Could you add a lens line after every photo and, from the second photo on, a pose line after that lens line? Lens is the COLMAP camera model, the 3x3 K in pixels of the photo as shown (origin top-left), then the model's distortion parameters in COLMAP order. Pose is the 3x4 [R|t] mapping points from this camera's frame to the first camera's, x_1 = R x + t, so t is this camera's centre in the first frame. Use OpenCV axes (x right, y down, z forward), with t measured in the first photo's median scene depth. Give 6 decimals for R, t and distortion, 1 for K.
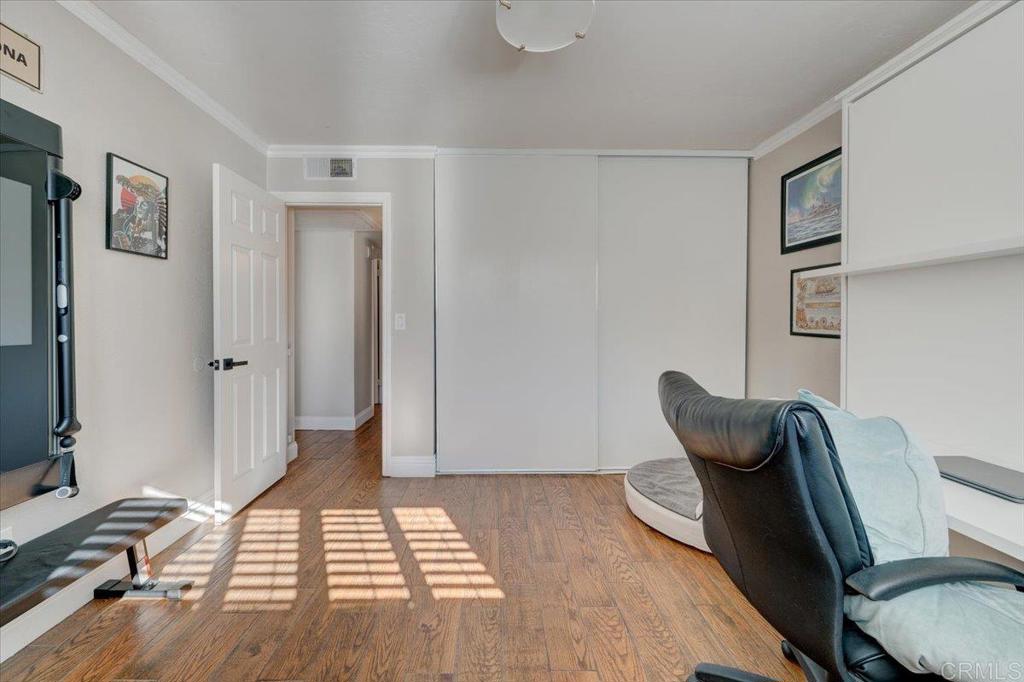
lens RADIAL K [[453.9, 0, 508.9], [0, 453.9, 326.0], [0, 0, 1]] dist [0.001147, 0.000096]
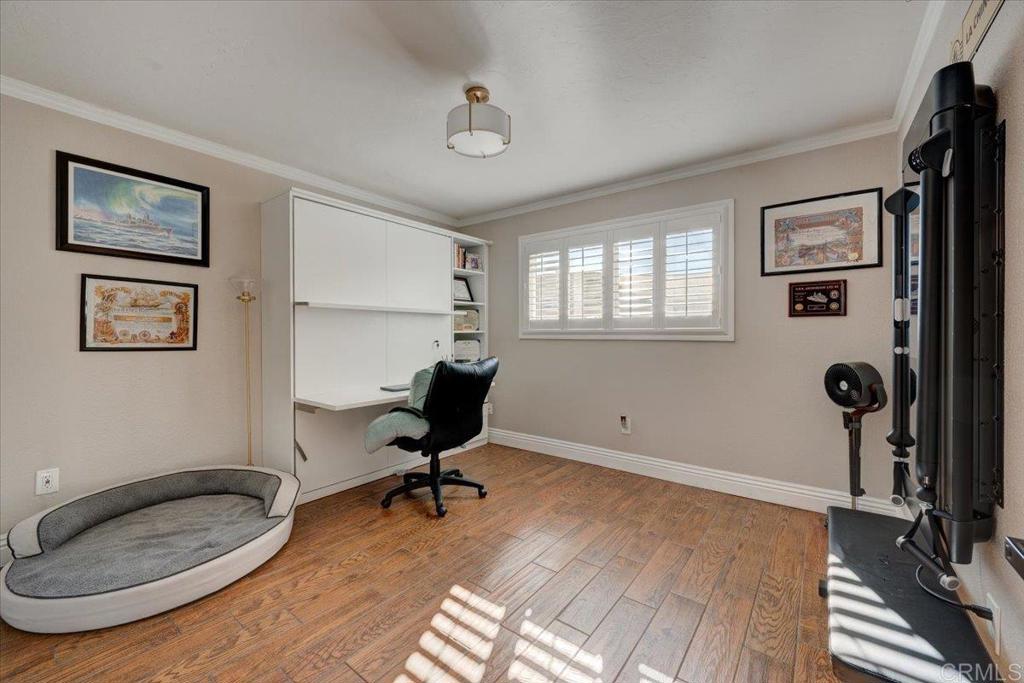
lens RADIAL K [[402.7, 0, 510.2], [0, 402.7, 349.7], [0, 0, 1]] dist [0.002089, 0.000187]
pose [[-0.785255, -0.028091, 0.618535, -0.513017], [0.001856, 0.998859, 0.047720, -0.018726], [-0.619170, 0.038620, -0.784307, 1.204551]]
